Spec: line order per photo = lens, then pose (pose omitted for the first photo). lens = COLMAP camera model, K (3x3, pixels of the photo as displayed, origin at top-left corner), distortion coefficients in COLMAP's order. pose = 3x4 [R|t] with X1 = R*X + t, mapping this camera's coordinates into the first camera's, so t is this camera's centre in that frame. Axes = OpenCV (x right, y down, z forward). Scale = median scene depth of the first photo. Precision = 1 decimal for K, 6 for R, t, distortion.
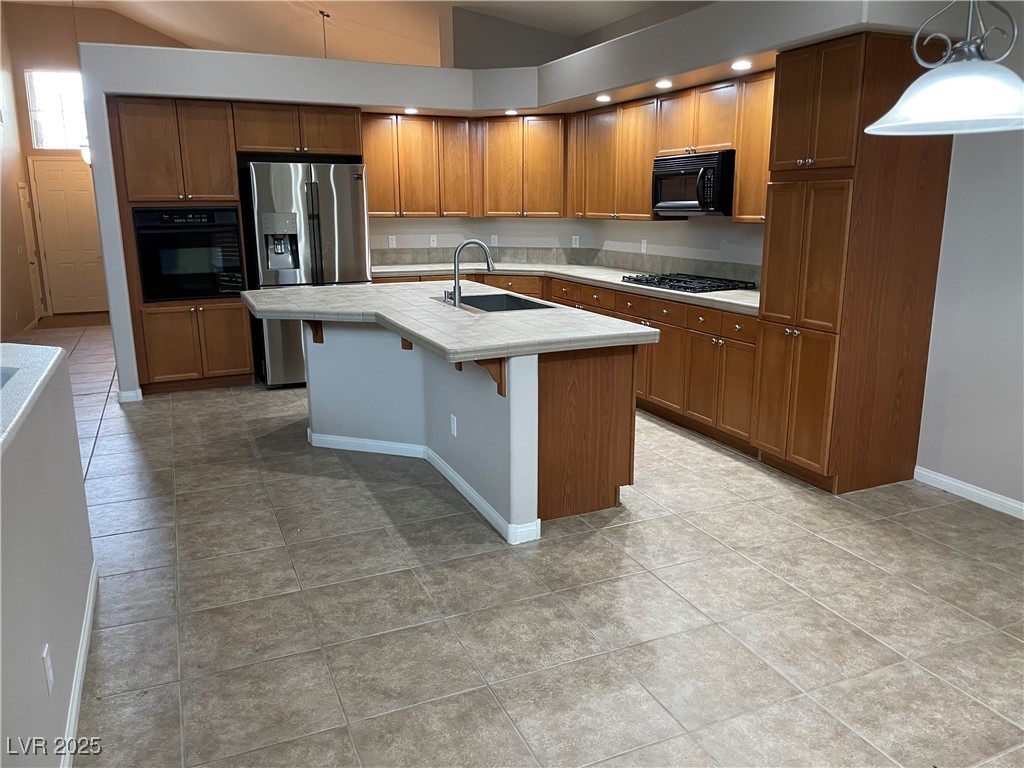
lens RADIAL K [[780.9, 0, 523.0], [0, 780.9, 377.5], [0, 0, 1]] dist [0.095579, -0.124776]
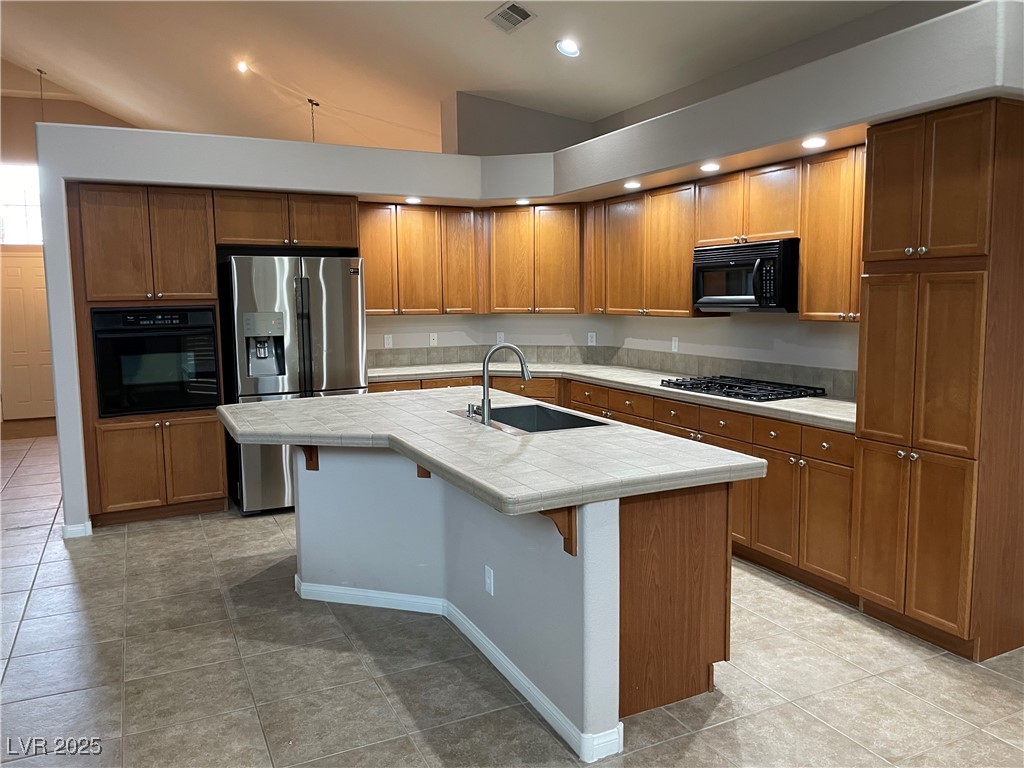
lens RADIAL K [[780.9, 0, 522.1], [0, 780.9, 377.6], [0, 0, 1]] dist [0.095579, -0.124776]
pose [[0.999265, -0.011056, 0.036705, -0.068242], [0.015138, 0.993497, -0.112851, -0.041574], [-0.035218, 0.113324, 0.992934, 0.162409]]
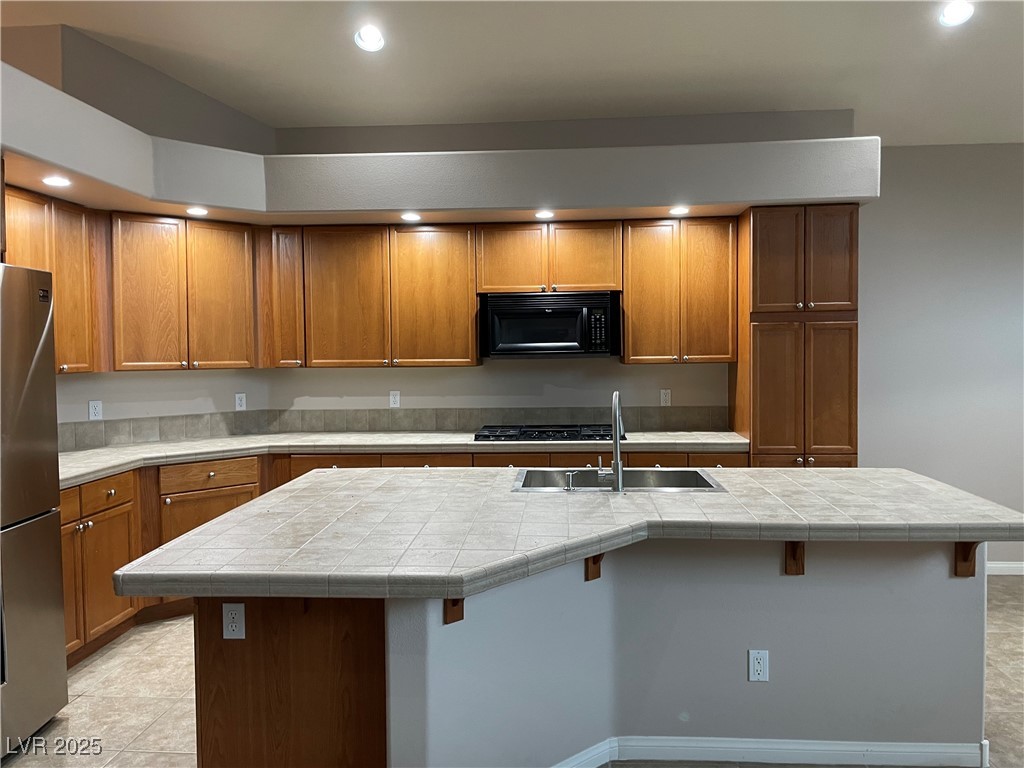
lens RADIAL K [[780.9, 0, 517.7], [0, 780.9, 379.7], [0, 0, 1]] dist [0.095579, -0.124776]
pose [[0.459812, -0.039100, 0.887155, -0.635360], [0.204844, 0.976757, -0.063121, -0.144128], [-0.864067, 0.210752, 0.457135, 0.679989]]
